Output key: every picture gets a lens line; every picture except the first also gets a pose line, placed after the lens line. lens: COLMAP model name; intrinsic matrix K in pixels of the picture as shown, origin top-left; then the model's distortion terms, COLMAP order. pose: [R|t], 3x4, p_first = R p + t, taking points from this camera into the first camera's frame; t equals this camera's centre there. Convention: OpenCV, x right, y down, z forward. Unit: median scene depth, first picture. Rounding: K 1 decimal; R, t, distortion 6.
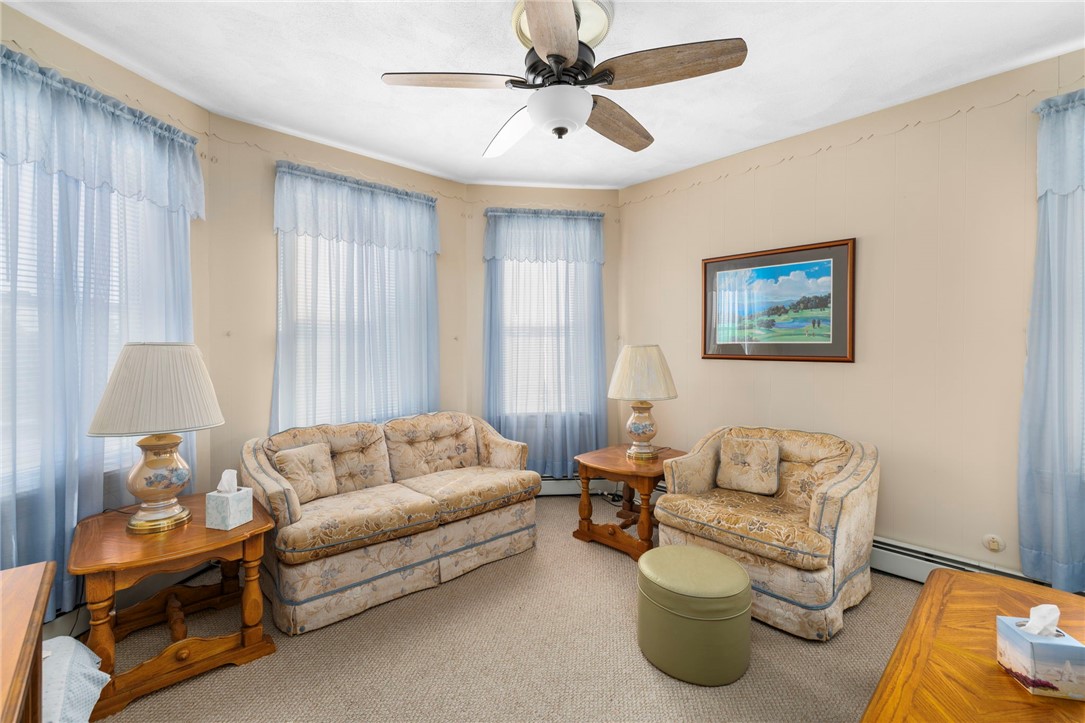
lens RADIAL K [[461.0, 0, 541.0], [0, 461.0, 345.2], [0, 0, 1]] dist [0.003220, 0.000344]
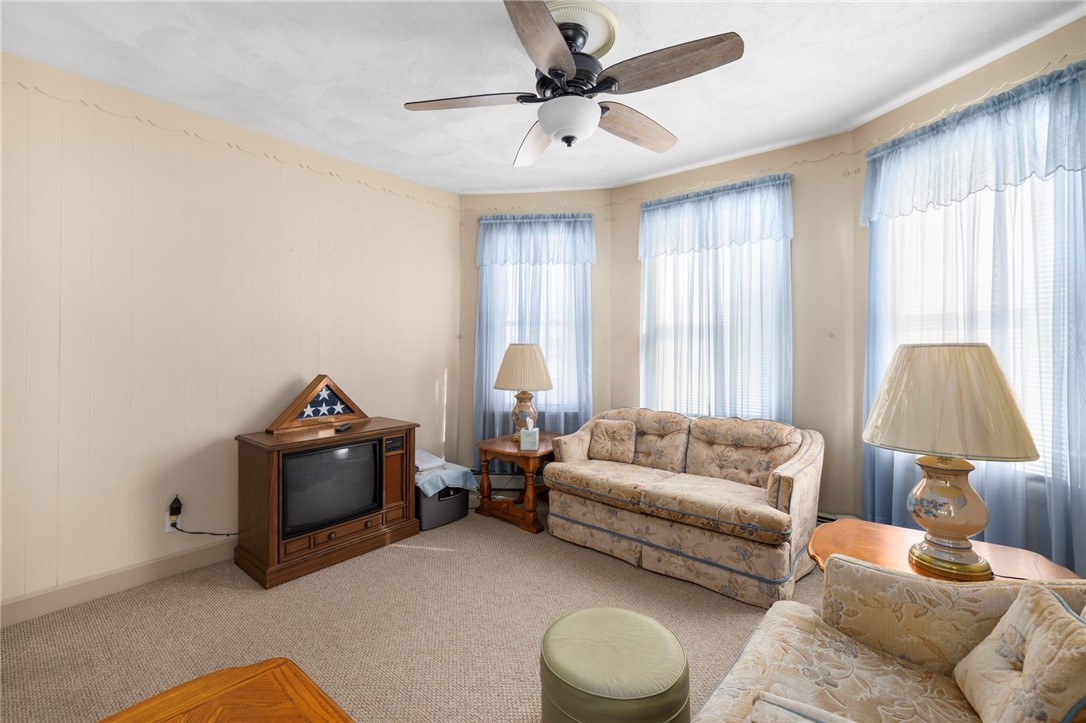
lens RADIAL K [[461.4, 0, 541.5], [0, 461.4, 345.2], [0, 0, 1]] dist [0.003220, 0.000344]
pose [[0.151505, -0.000874, -0.988456, 0.755980], [-0.000275, 1.000000, -0.000926, 0.003397], [0.988456, 0.000412, 0.151505, 0.573971]]
